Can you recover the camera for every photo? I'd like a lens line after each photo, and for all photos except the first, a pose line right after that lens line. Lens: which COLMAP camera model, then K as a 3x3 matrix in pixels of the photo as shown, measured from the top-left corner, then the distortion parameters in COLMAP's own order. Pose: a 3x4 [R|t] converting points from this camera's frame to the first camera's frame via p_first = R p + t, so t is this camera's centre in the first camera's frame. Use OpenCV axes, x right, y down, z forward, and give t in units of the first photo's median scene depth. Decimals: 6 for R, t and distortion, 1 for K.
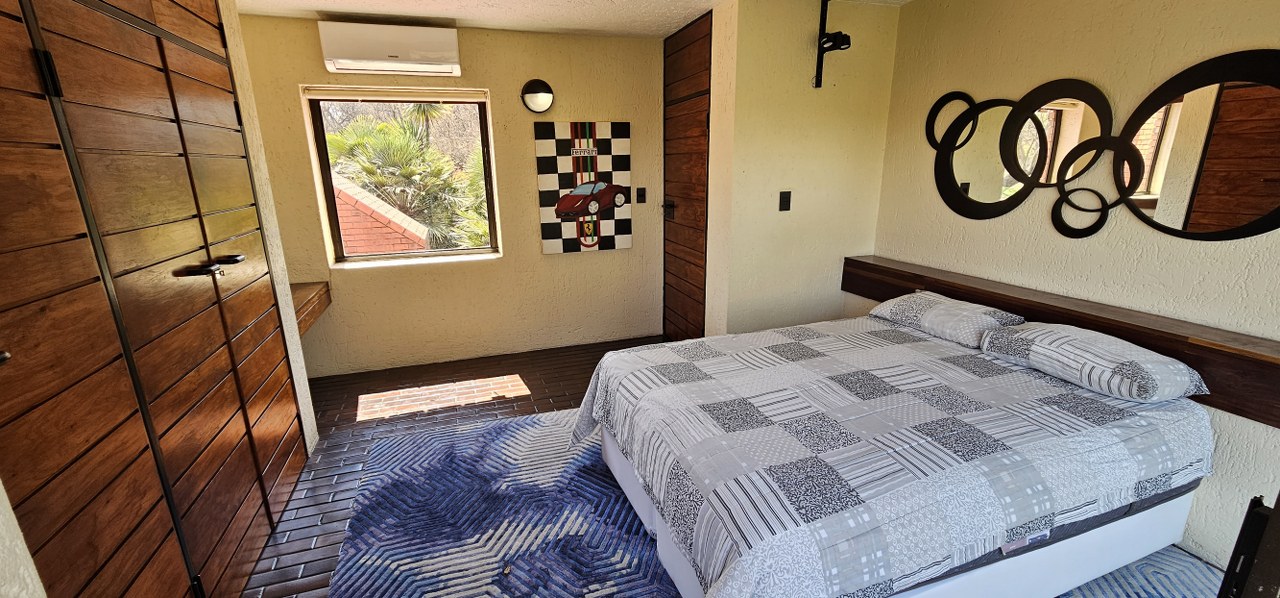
lens RADIAL K [[518.0, 0, 636.8], [0, 518.0, 306.0], [0, 0, 1]] dist [-0.008036, 0.004214]
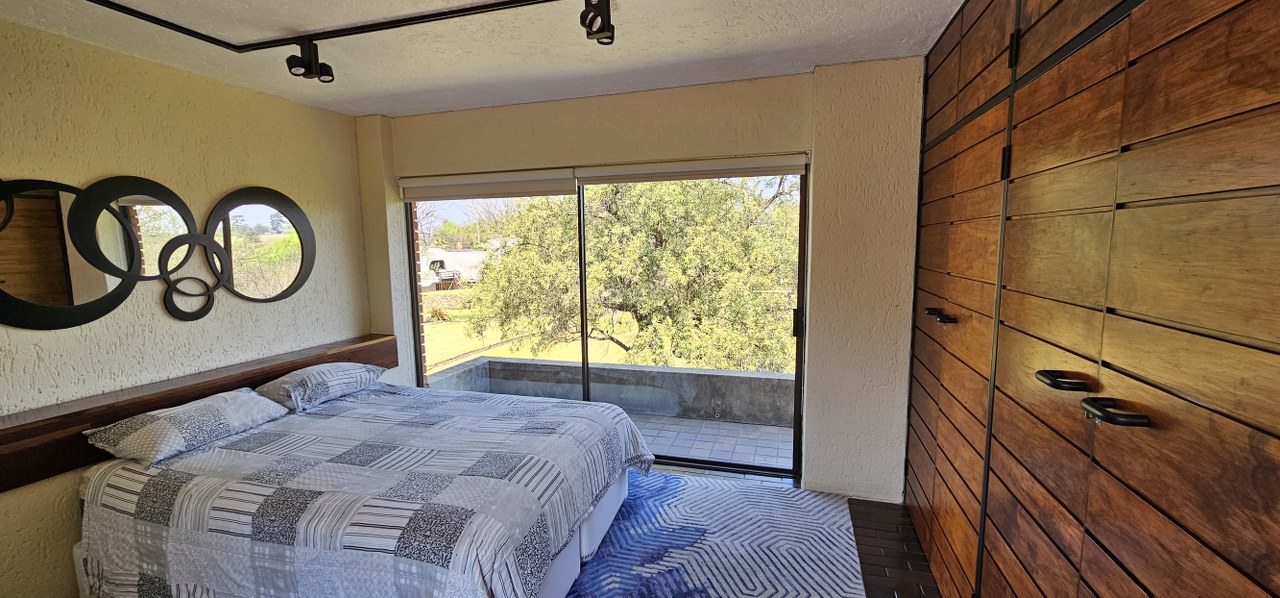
lens RADIAL K [[518.0, 0, 640.0], [0, 518.0, 301.9], [0, 0, 1]] dist [-0.008036, 0.004214]
pose [[-0.813930, -0.032821, 0.580035, -0.594208], [0.182389, 0.933490, 0.308757, -0.347048], [-0.551591, 0.357098, -0.753809, 1.329873]]
